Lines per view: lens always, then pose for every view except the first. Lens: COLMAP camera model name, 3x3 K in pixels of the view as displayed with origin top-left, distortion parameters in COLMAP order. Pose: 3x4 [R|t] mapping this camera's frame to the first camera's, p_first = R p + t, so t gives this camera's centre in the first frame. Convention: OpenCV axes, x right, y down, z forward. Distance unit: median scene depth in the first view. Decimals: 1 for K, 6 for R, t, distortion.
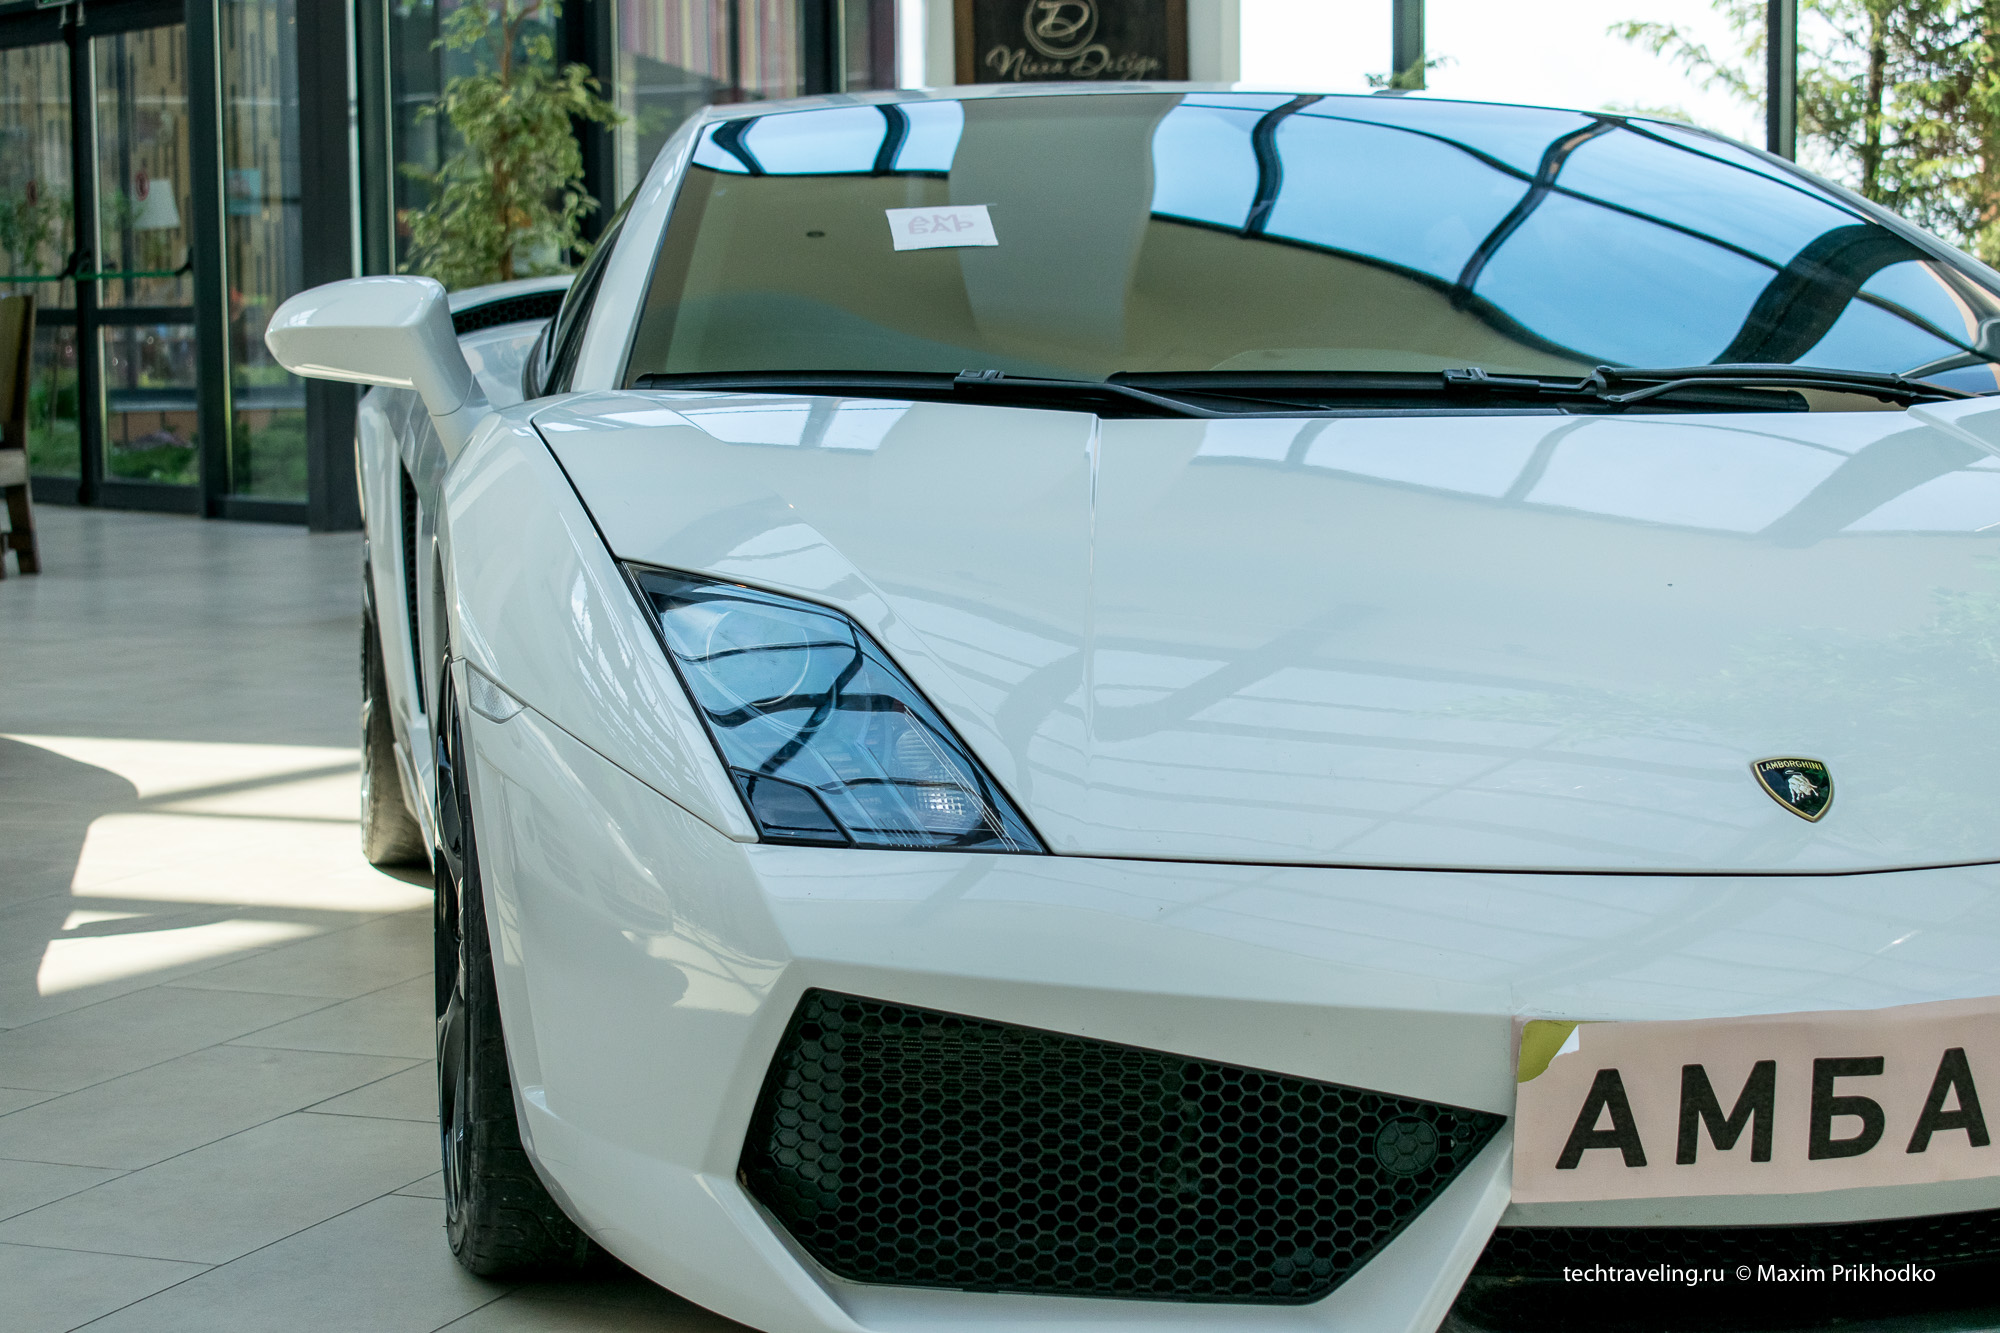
lens RADIAL K [[3738.7, 0, 1007.3], [0, 3738.7, 657.2], [0, 0, 1]] dist [0.028463, 0.000000]
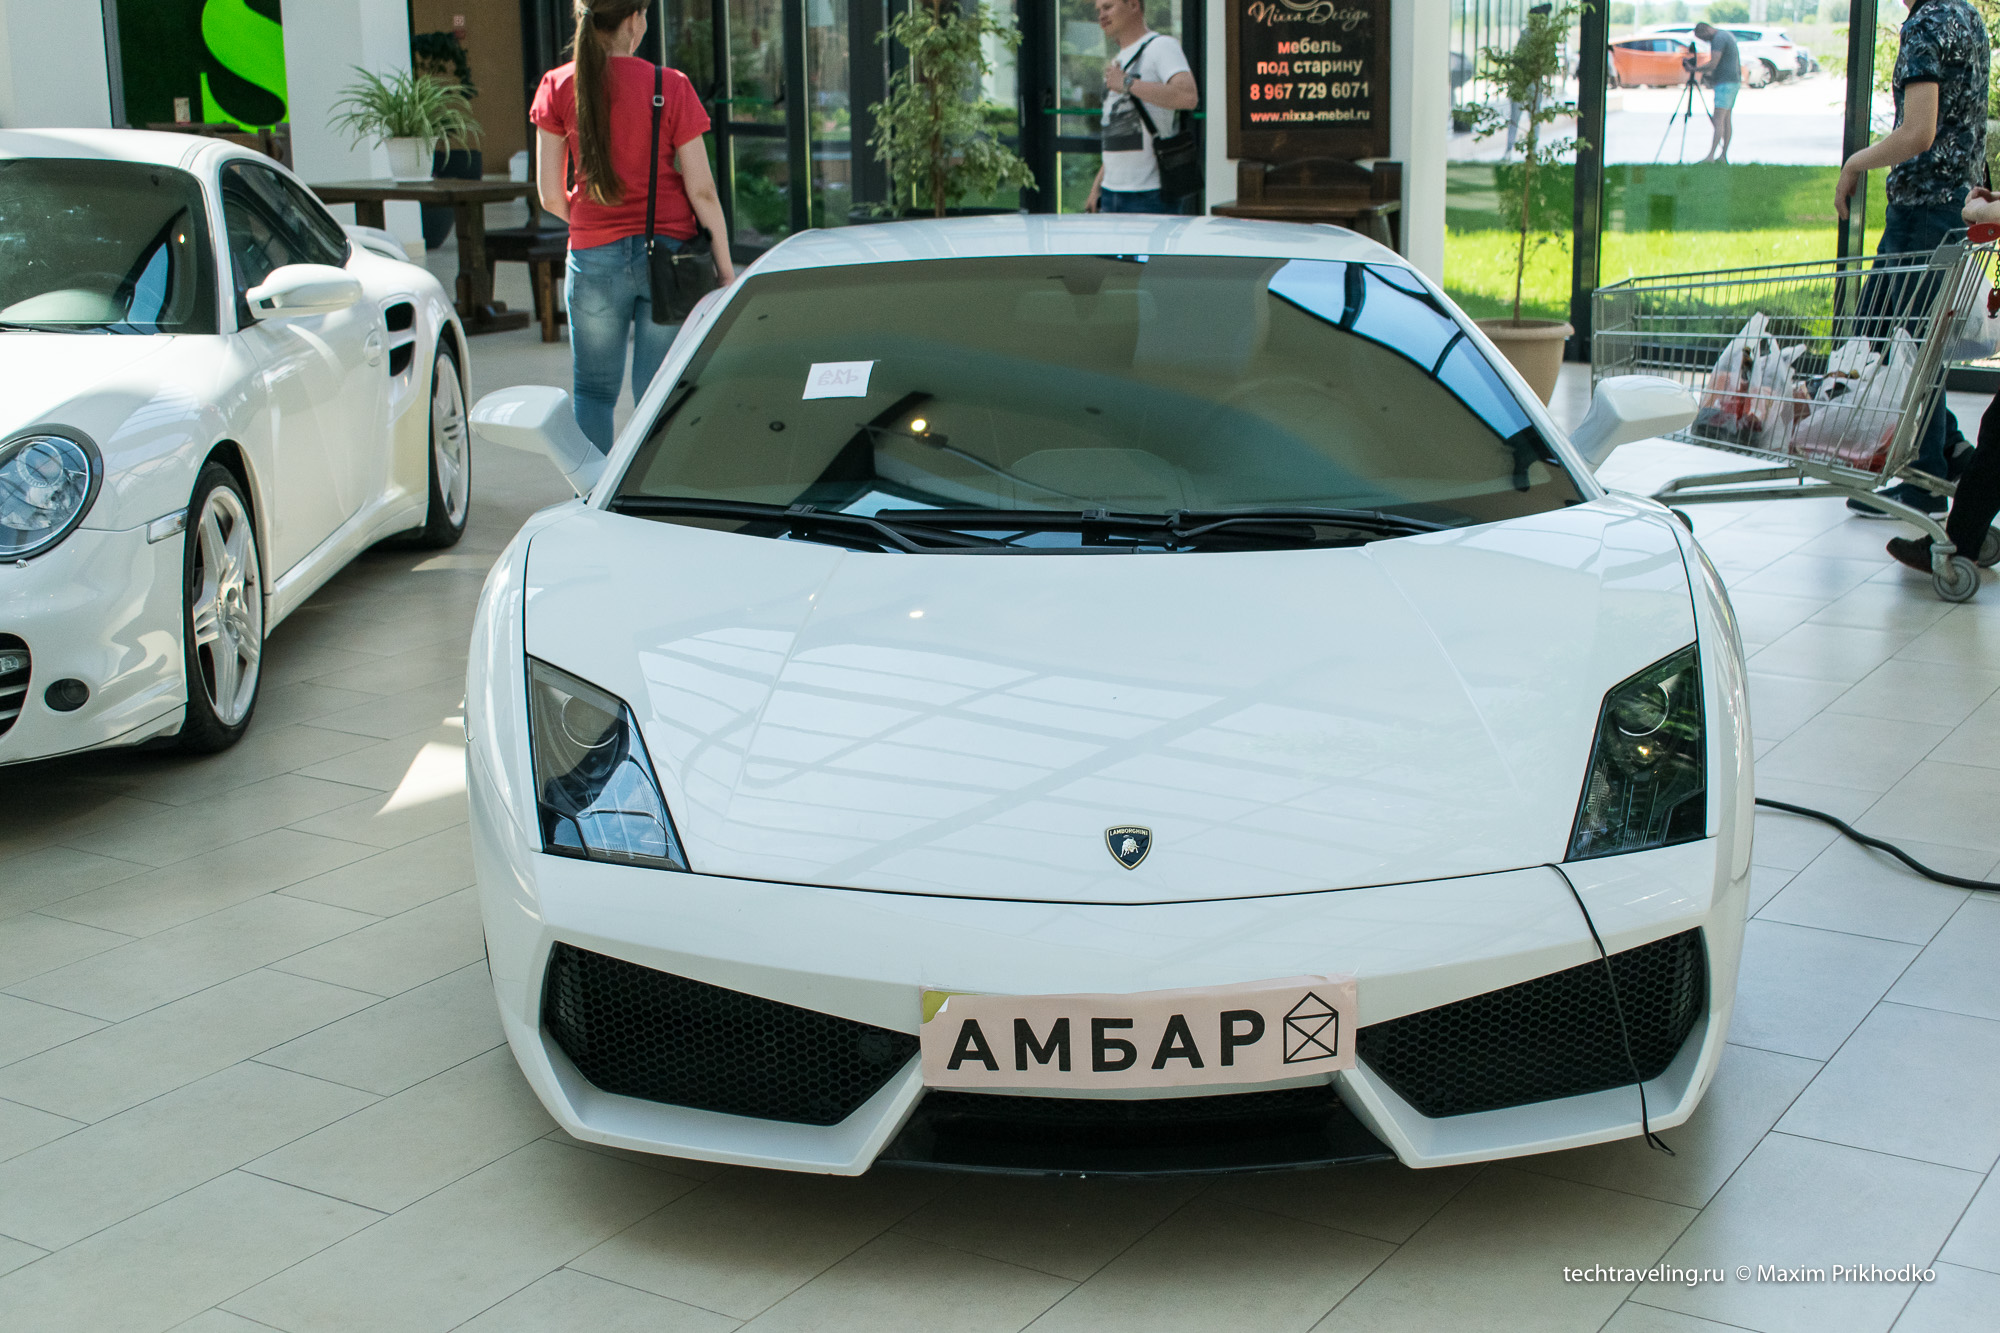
lens RADIAL K [[2761.0, 0, 997.8], [0, 2761.0, 658.8], [0, 0, 1]] dist [0.007208, 0.000000]
pose [[0.980984, 0.038722, -0.190188, 0.400853], [-0.011631, 0.989864, 0.141541, -0.235321], [0.193741, -0.136637, 0.971491, -0.235272]]
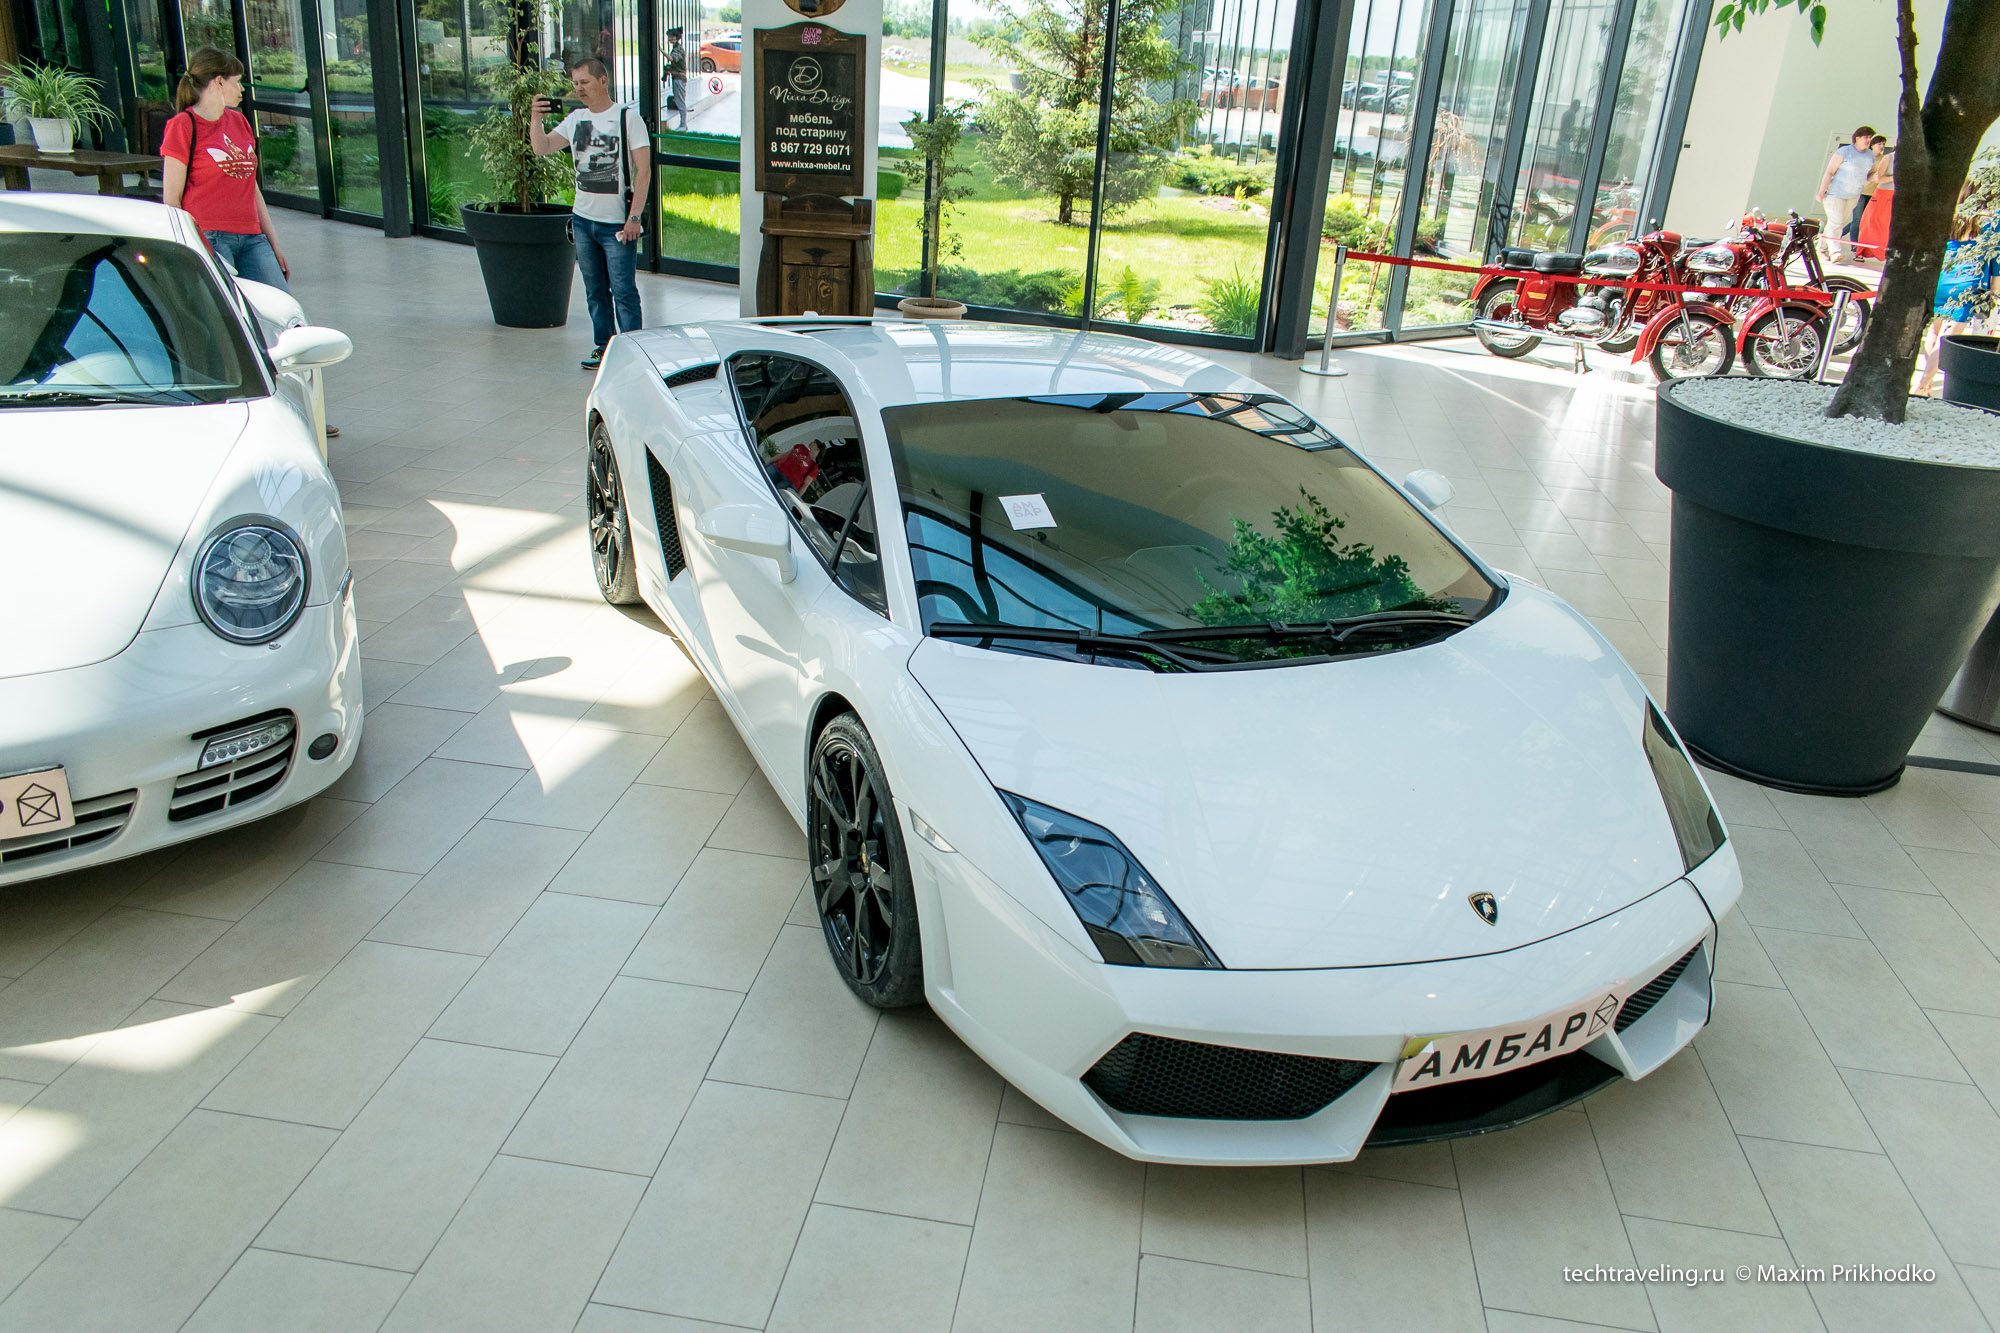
lens RADIAL K [[1575.2, 0, 1001.7], [0, 1575.2, 665.9], [0, 0, 1]] dist [0.012132, -0.007750]
pose [[0.969291, -0.018149, 0.245245, -0.381334], [-0.056262, 0.954456, 0.293000, -0.432458], [-0.239393, -0.297801, 0.924124, 0.136498]]
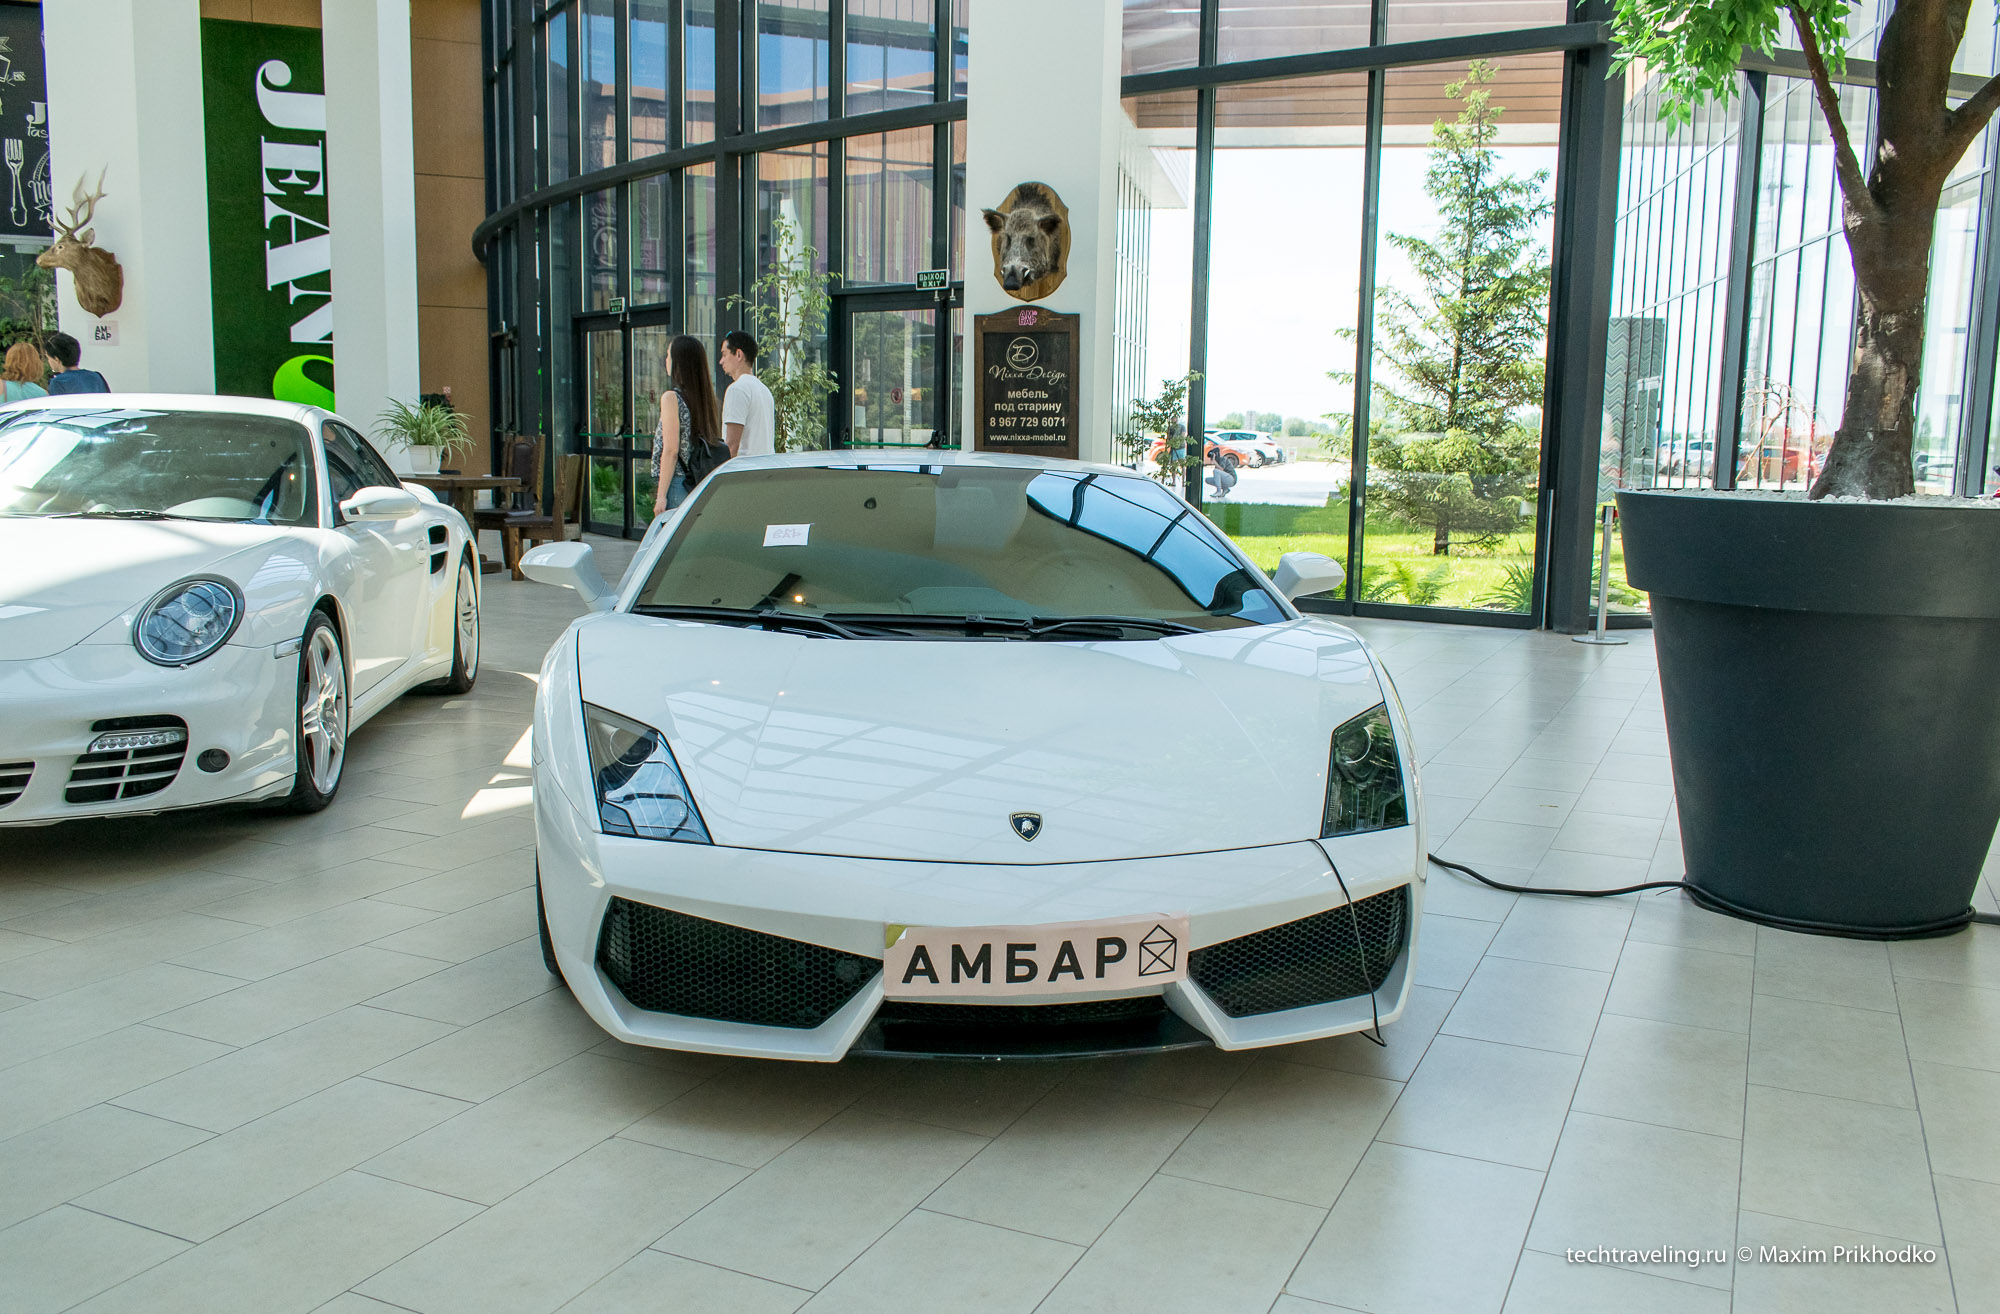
lens RADIAL K [[1743.5, 0, 1005.8], [0, 1743.5, 662.0], [0, 0, 1]] dist [-0.013719, -0.002422]
pose [[0.997484, 0.035176, -0.061553, 0.271508], [-0.032407, 0.998442, 0.045418, -0.126932], [0.063055, -0.043309, 0.997070, -0.134652]]
